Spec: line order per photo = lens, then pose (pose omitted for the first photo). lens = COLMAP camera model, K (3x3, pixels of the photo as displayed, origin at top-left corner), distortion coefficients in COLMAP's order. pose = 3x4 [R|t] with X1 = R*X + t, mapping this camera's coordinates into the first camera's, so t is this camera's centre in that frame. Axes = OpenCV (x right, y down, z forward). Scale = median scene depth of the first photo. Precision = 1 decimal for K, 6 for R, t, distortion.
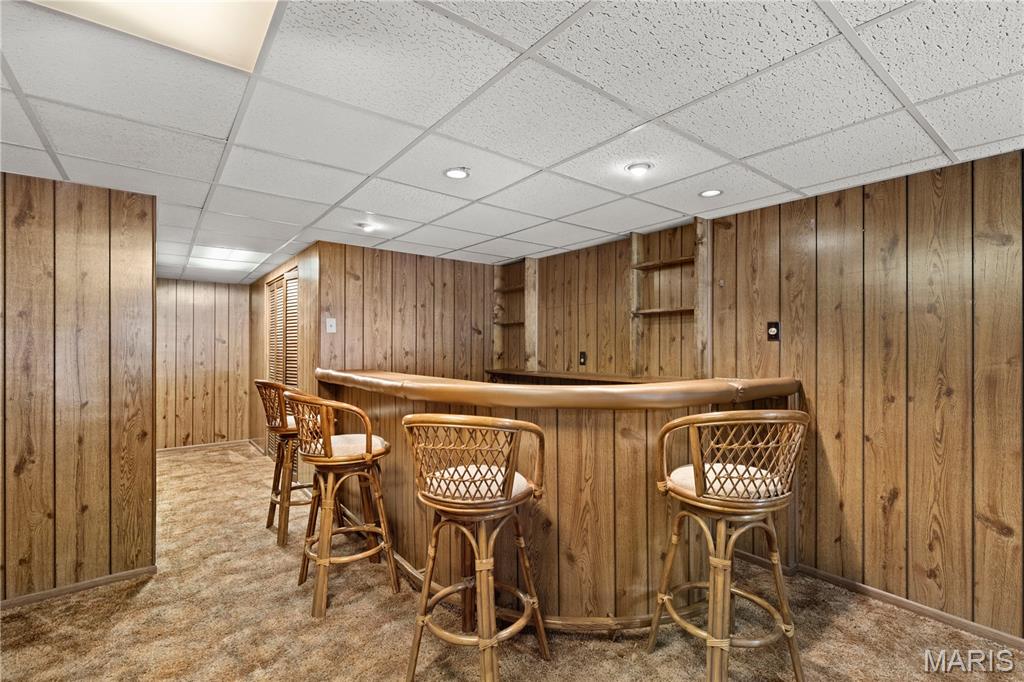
lens RADIAL K [[463.4, 0, 512.0], [0, 463.4, 341.0], [0, 0, 1]] dist [0.059026, -0.000251]
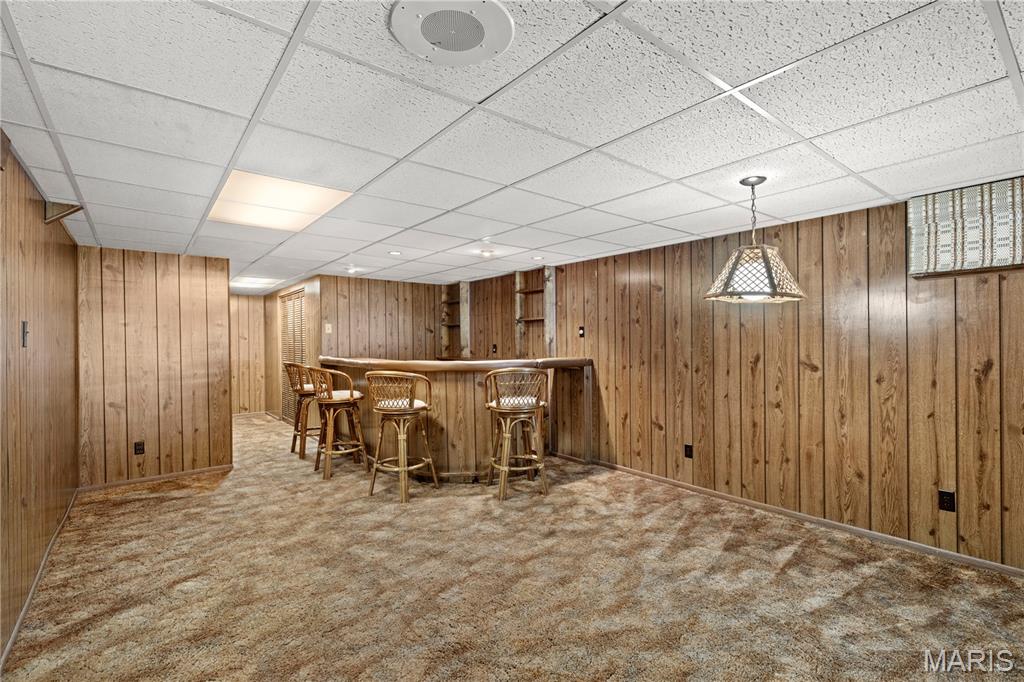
lens RADIAL K [[467.7, 0, 512.0], [0, 467.7, 341.0], [0, 0, 1]] dist [0.104468, 0.000092]
pose [[0.999916, -0.006636, 0.011155, 0.254344], [0.006482, 0.999884, 0.013757, -0.011534], [-0.011245, -0.013684, 0.999843, -0.727995]]
